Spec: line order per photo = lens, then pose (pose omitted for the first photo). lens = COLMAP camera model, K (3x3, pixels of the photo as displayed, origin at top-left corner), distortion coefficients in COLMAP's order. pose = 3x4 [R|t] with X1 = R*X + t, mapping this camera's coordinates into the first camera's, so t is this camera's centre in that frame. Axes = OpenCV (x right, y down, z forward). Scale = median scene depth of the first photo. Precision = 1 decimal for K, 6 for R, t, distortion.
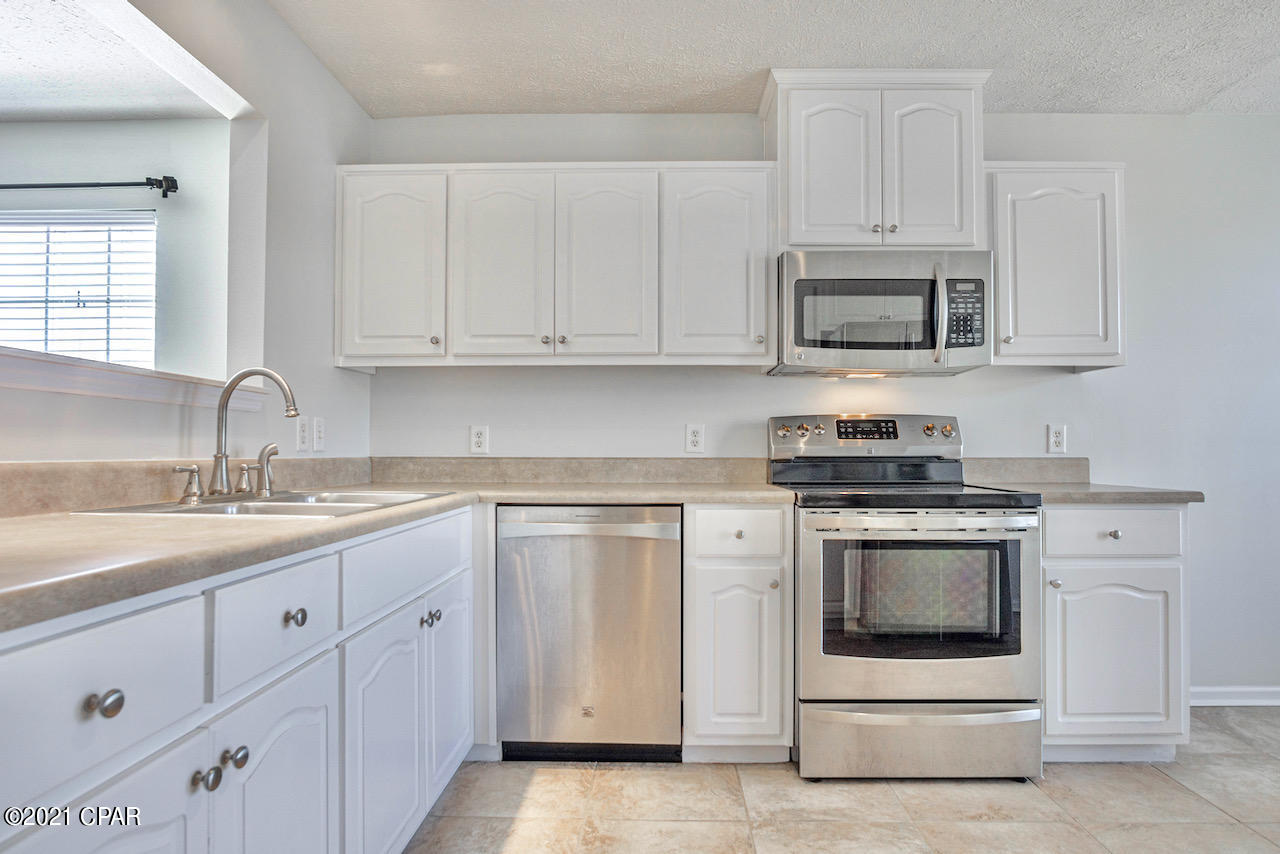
lens RADIAL K [[708.2, 0, 632.0], [0, 708.2, 435.6], [0, 0, 1]] dist [-0.029574, 0.003471]
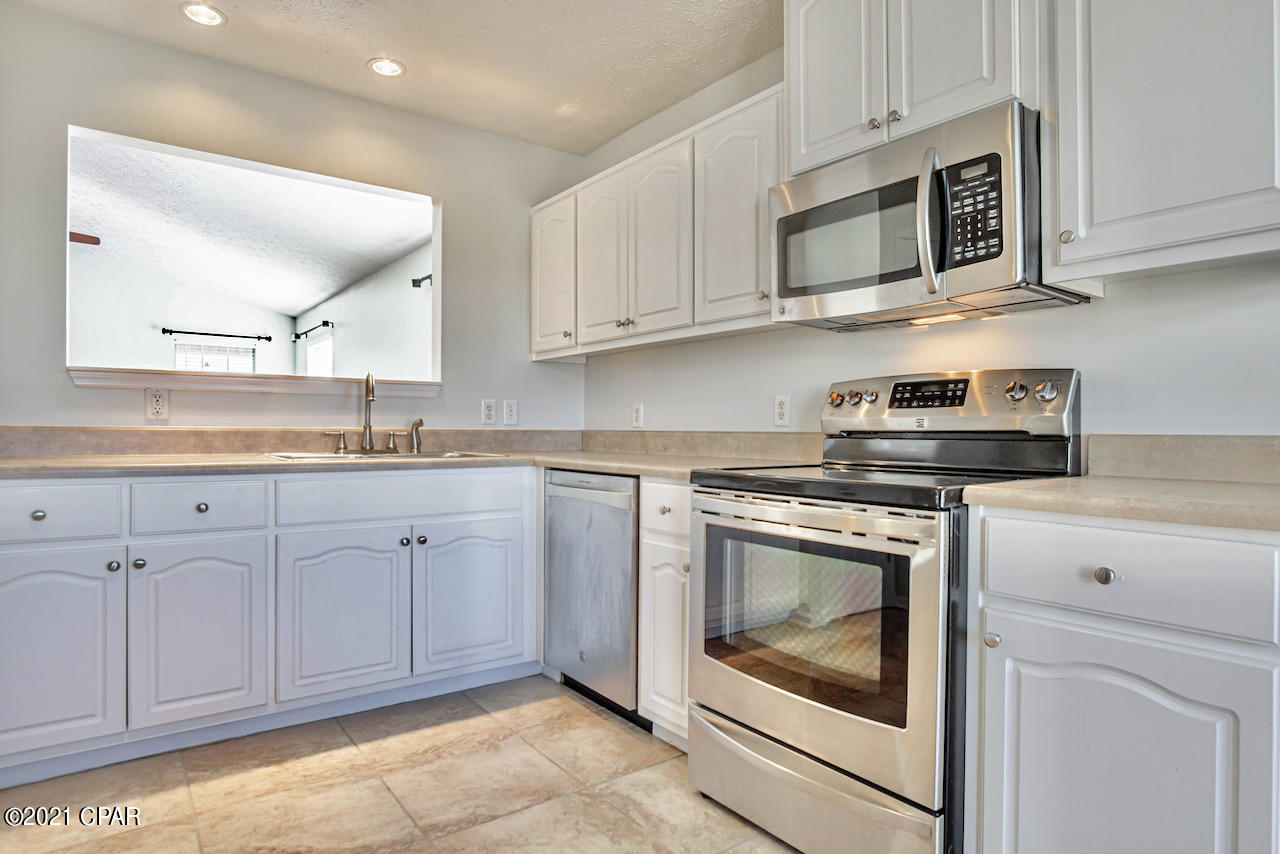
lens RADIAL K [[708.2, 0, 616.1], [0, 708.2, 429.0], [0, 0, 1]] dist [-0.029574, 0.003471]
pose [[0.611089, 0.002849, -0.791557, 0.787395], [0.011563, 0.999855, 0.012526, 0.016061], [0.791478, -0.016807, 0.610967, 0.334670]]
